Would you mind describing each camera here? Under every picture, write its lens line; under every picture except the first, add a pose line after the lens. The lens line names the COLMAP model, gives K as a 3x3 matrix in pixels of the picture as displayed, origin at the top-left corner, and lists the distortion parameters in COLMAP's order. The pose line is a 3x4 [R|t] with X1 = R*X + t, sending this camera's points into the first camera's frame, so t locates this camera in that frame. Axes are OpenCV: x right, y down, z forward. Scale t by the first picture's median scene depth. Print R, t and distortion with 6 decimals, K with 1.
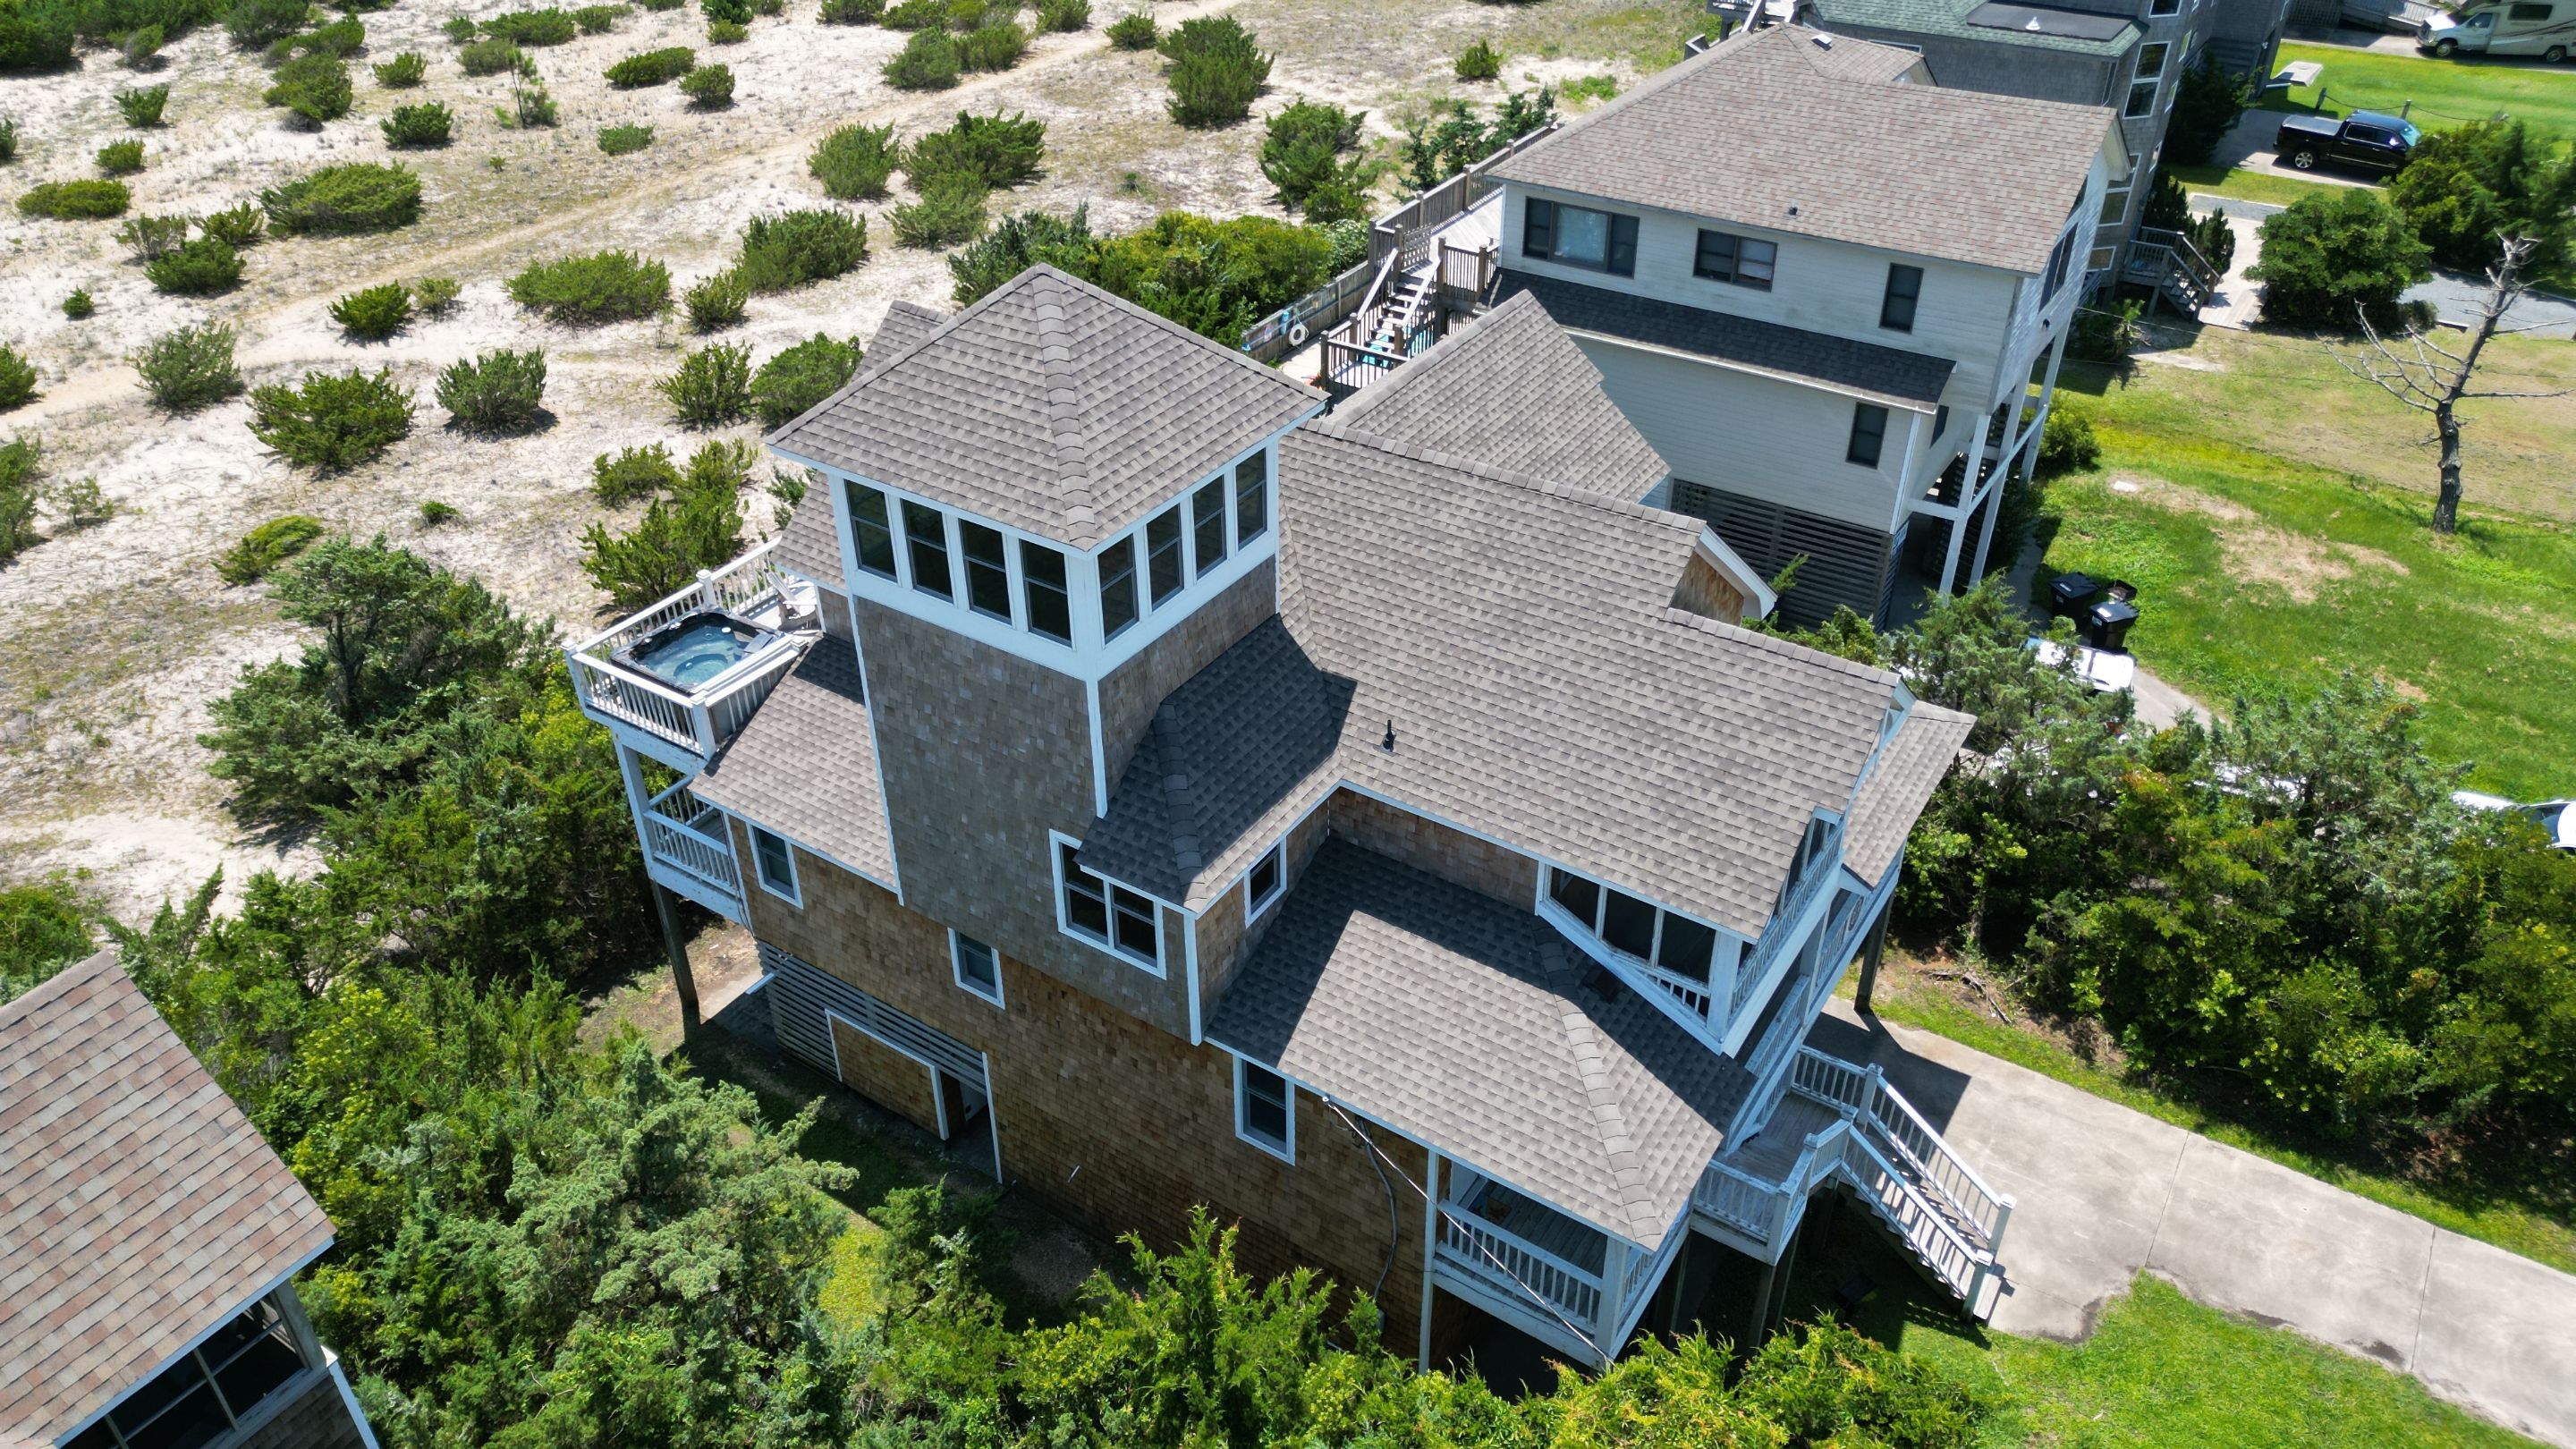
lens RADIAL K [[1808.4, 0, 1288.4], [0, 1808.4, 724.1], [0, 0, 1]] dist [0.071545, -0.072624]
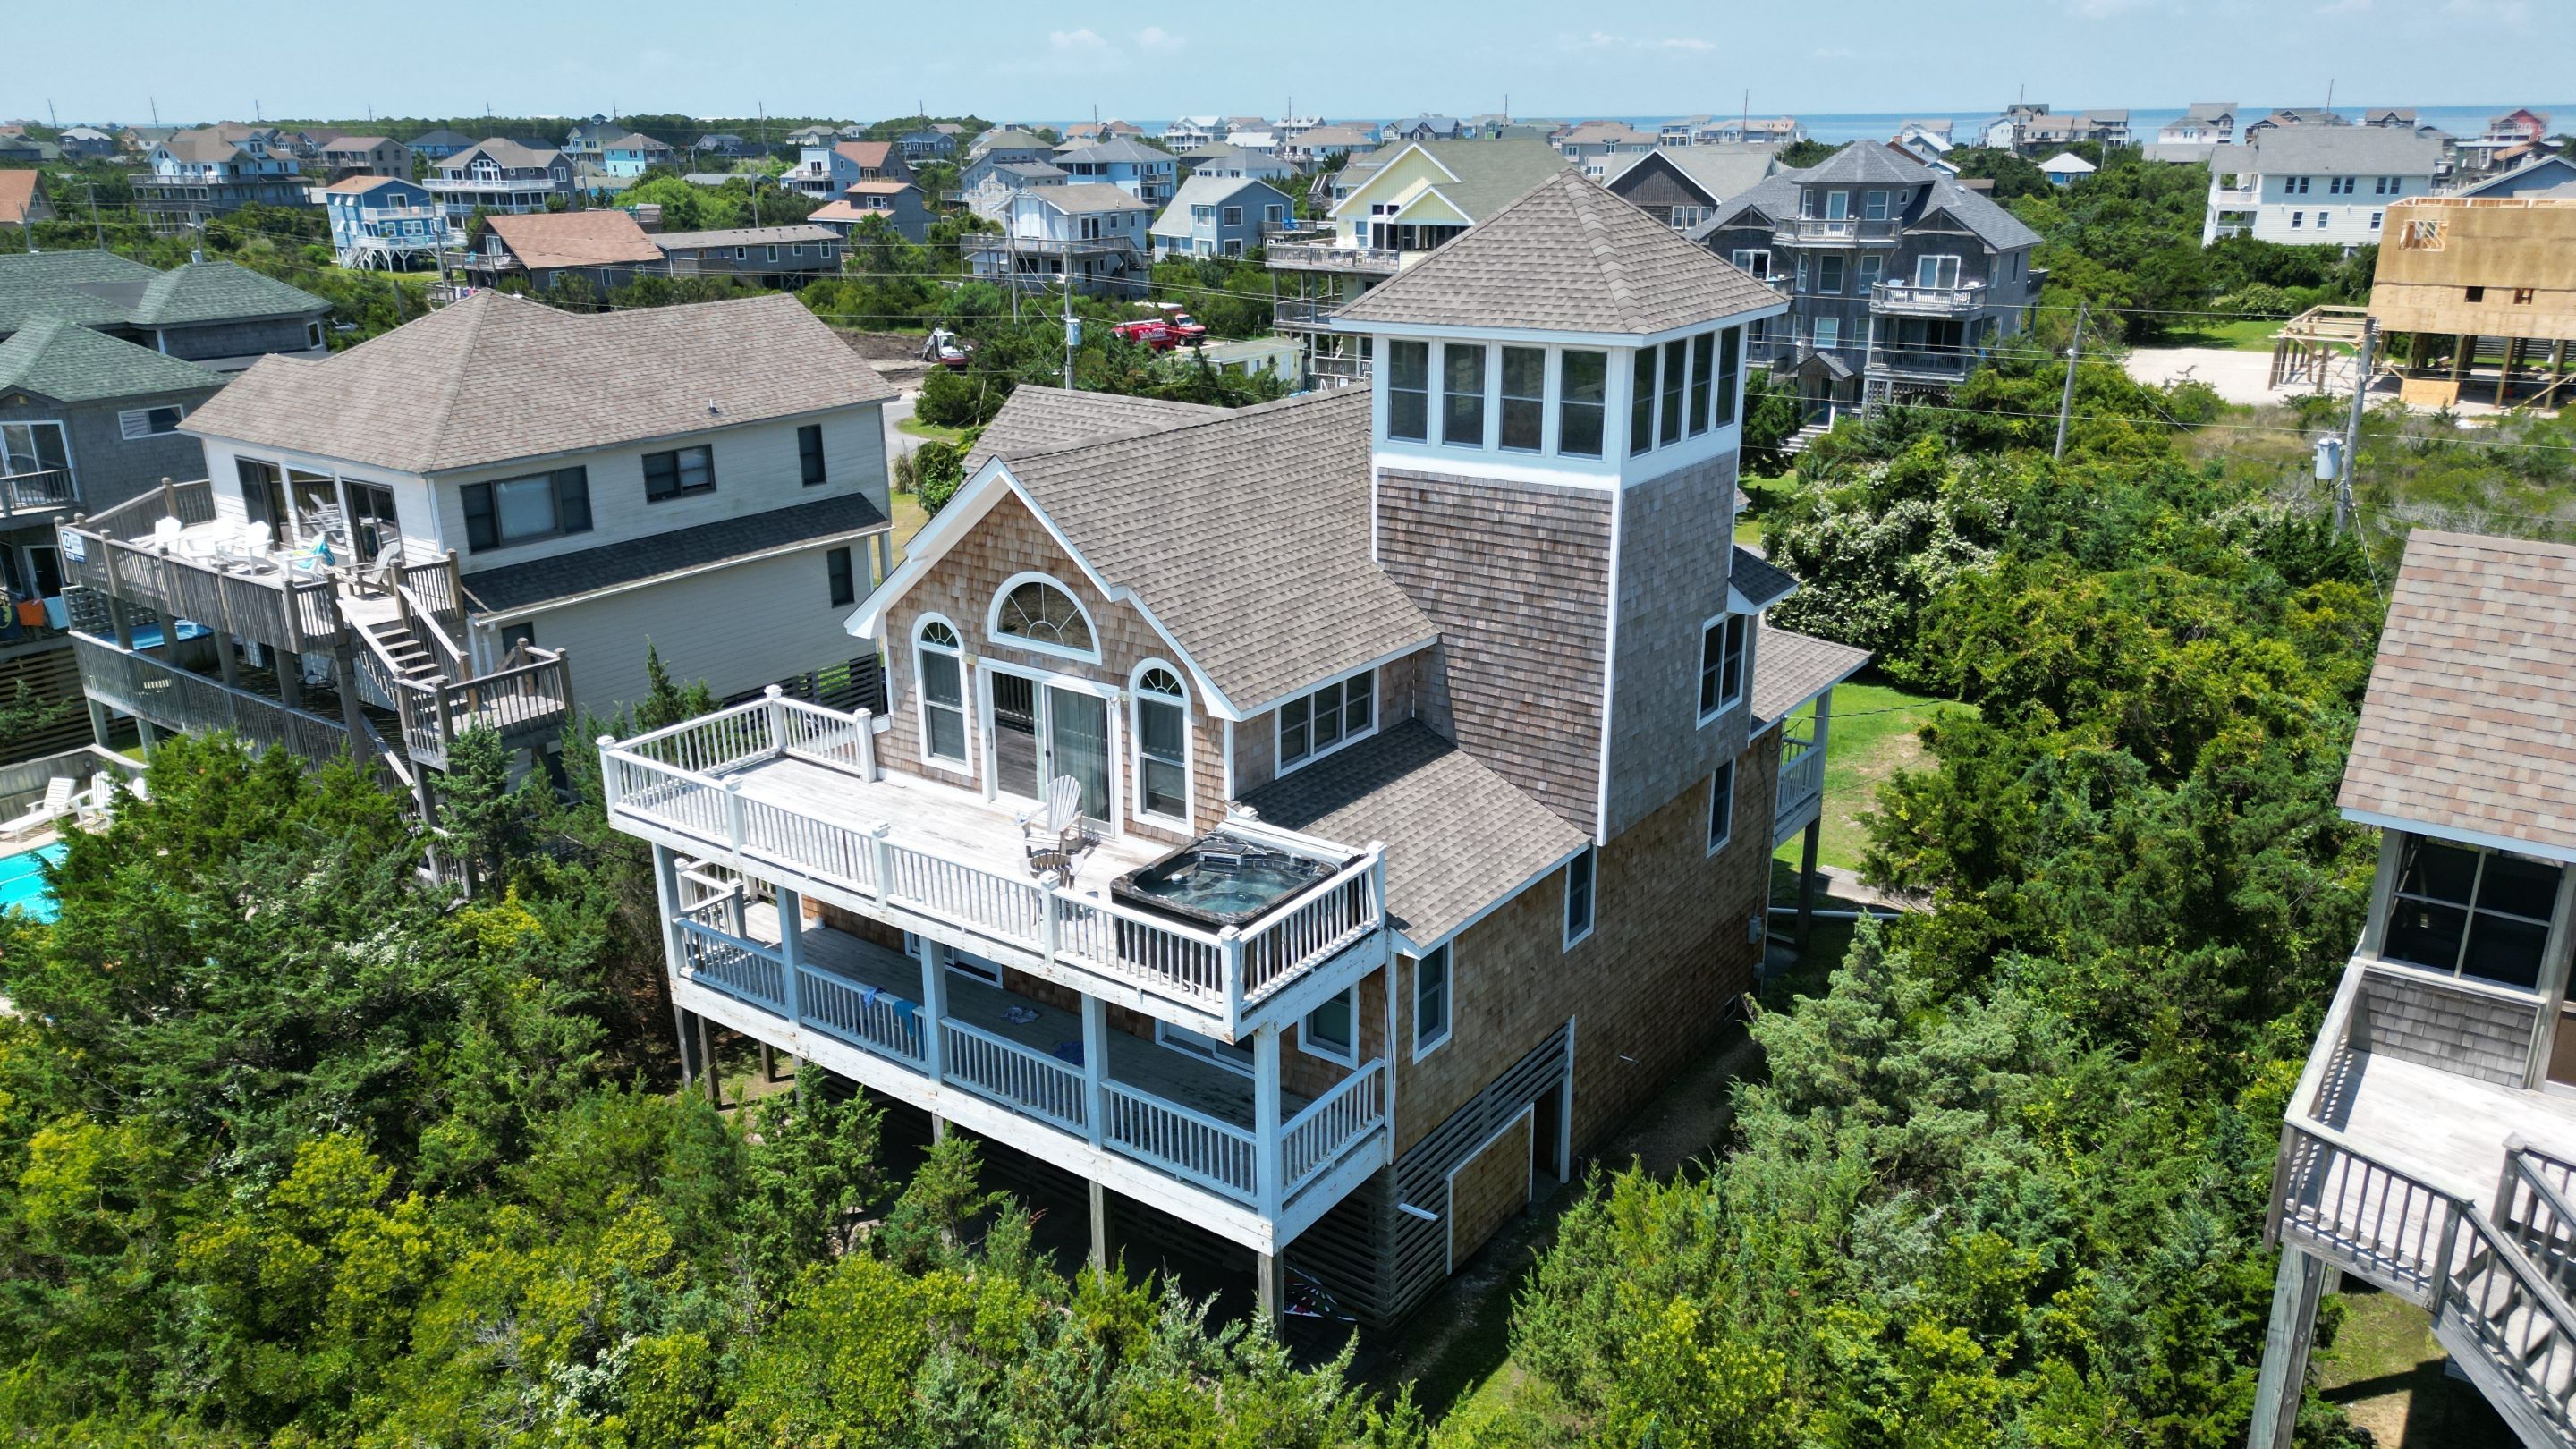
lens RADIAL K [[1808.4, 0, 1285.9], [0, 1808.4, 716.0], [0, 0, 1]] dist [0.071545, -0.072624]
pose [[0.047638, -0.304567, 0.951299, -0.803052], [0.570263, 0.790208, 0.224436, -0.196941], [-0.820080, 0.531799, 0.211327, 0.622972]]
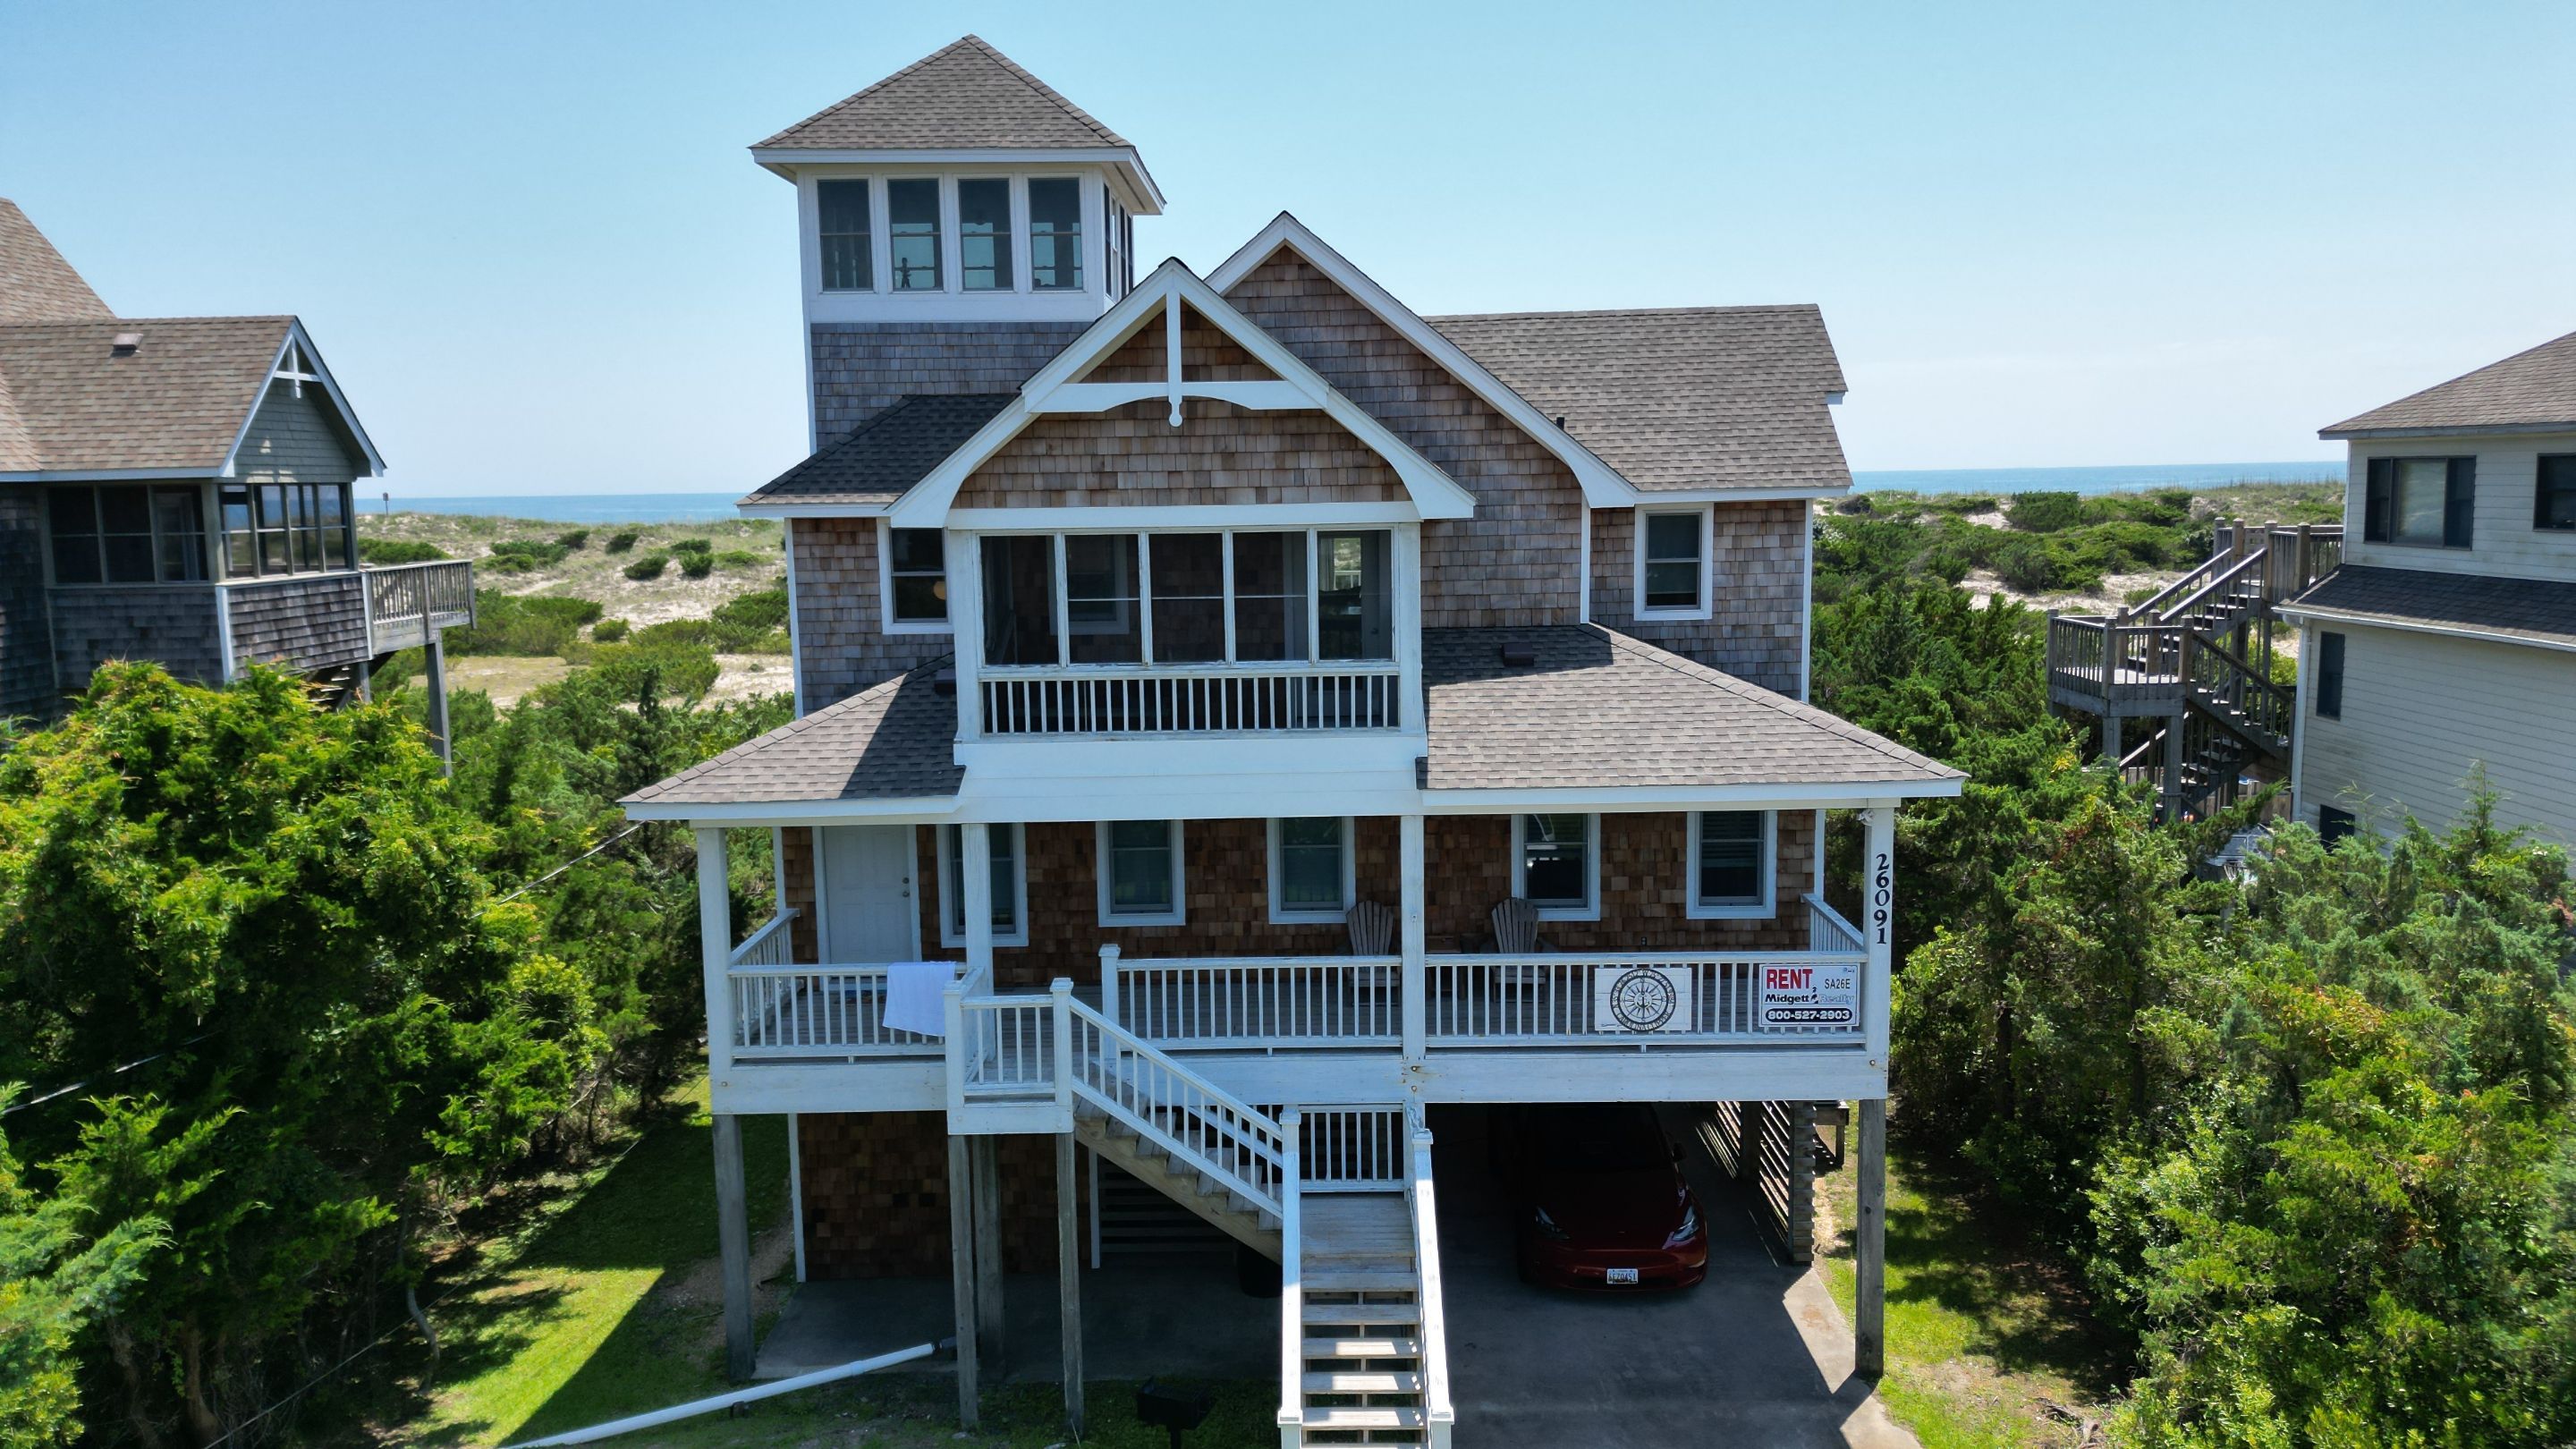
lens RADIAL K [[1808.4, 0, 1285.8], [0, 1808.4, 709.4], [0, 0, 1]] dist [0.071545, -0.072624]
pose [[0.534342, 0.104113, -0.838832, 0.587248], [-0.466617, 0.863804, -0.190026, 0.149126], [0.704803, 0.492953, 0.510148, 0.428015]]
